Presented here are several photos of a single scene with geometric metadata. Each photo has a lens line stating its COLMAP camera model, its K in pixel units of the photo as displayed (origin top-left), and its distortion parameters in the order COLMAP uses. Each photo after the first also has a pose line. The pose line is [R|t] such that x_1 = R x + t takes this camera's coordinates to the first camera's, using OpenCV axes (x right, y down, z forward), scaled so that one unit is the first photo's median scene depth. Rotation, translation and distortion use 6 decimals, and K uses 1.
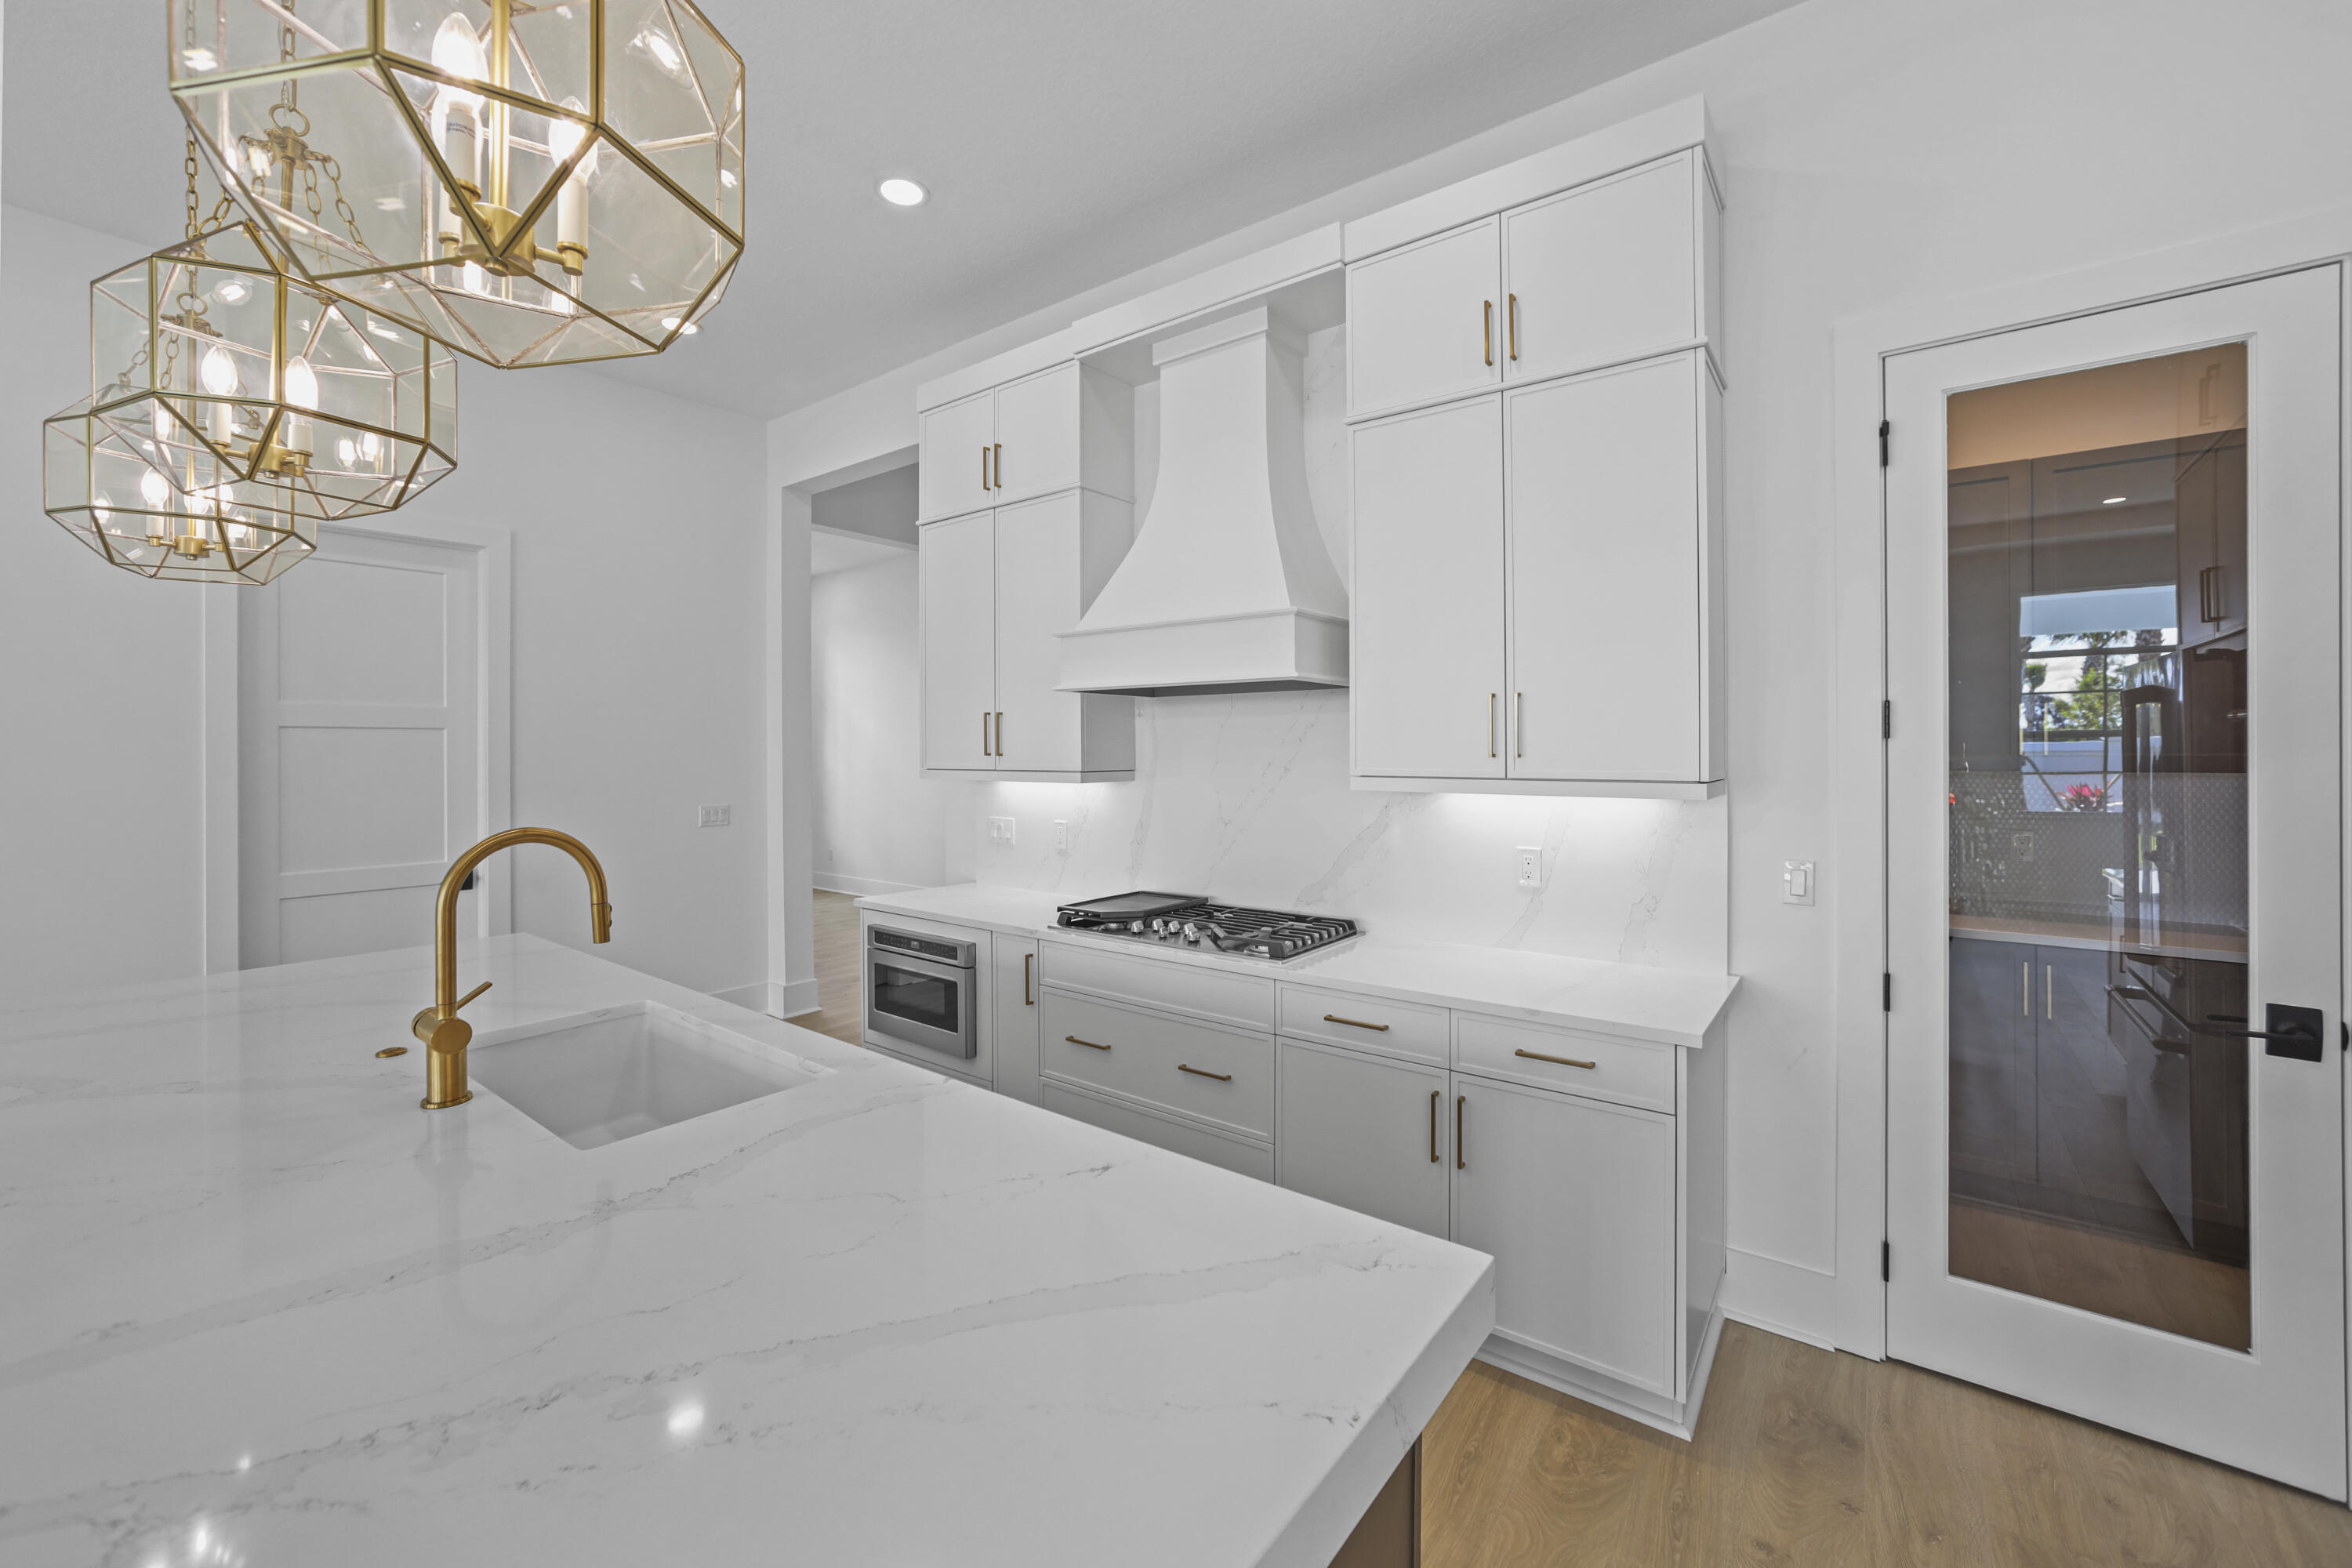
lens RADIAL K [[941.4, 0, 1201.6], [0, 941.4, 760.2], [0, 0, 1]] dist [-0.001058, -0.000014]
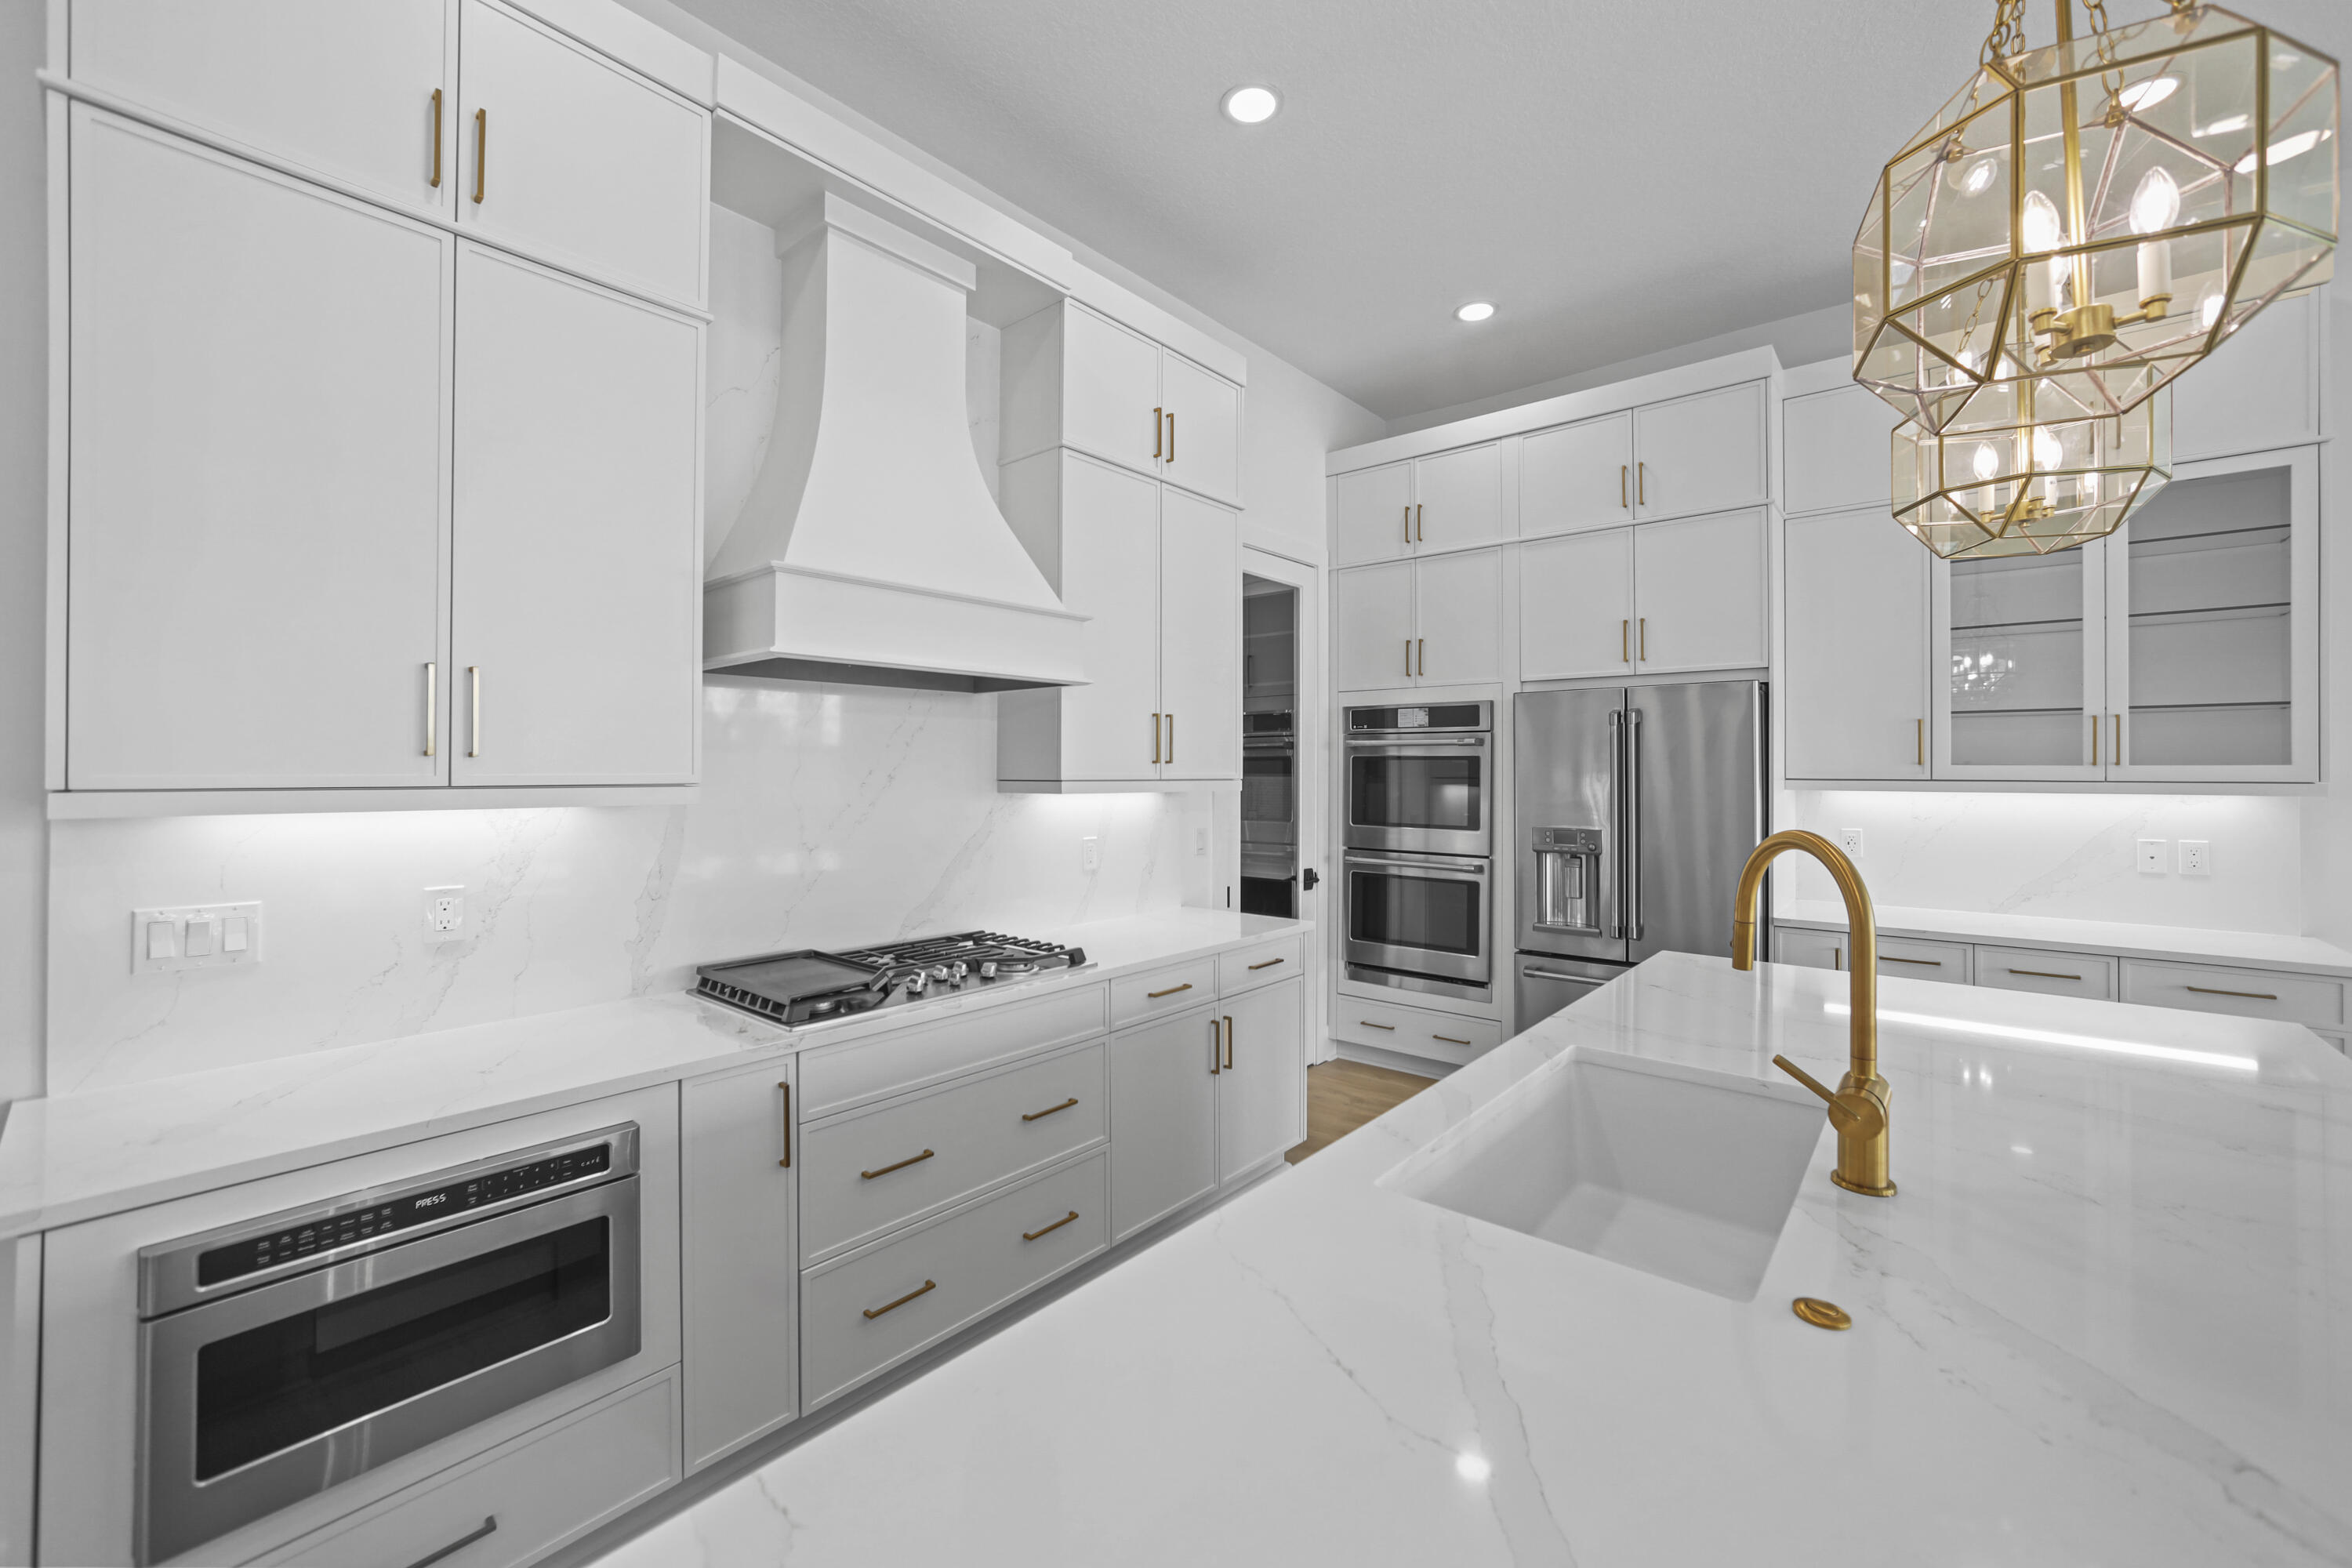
lens RADIAL K [[941.4, 0, 1201.6], [0, 941.4, 760.2], [0, 0, 1]] dist [-0.001058, -0.000014]
pose [[0.065835, 0.001493, 0.997829, -0.786346], [-0.003137, 0.999994, -0.001289, -0.006065], [-0.997826, -0.003045, 0.065840, 0.693534]]
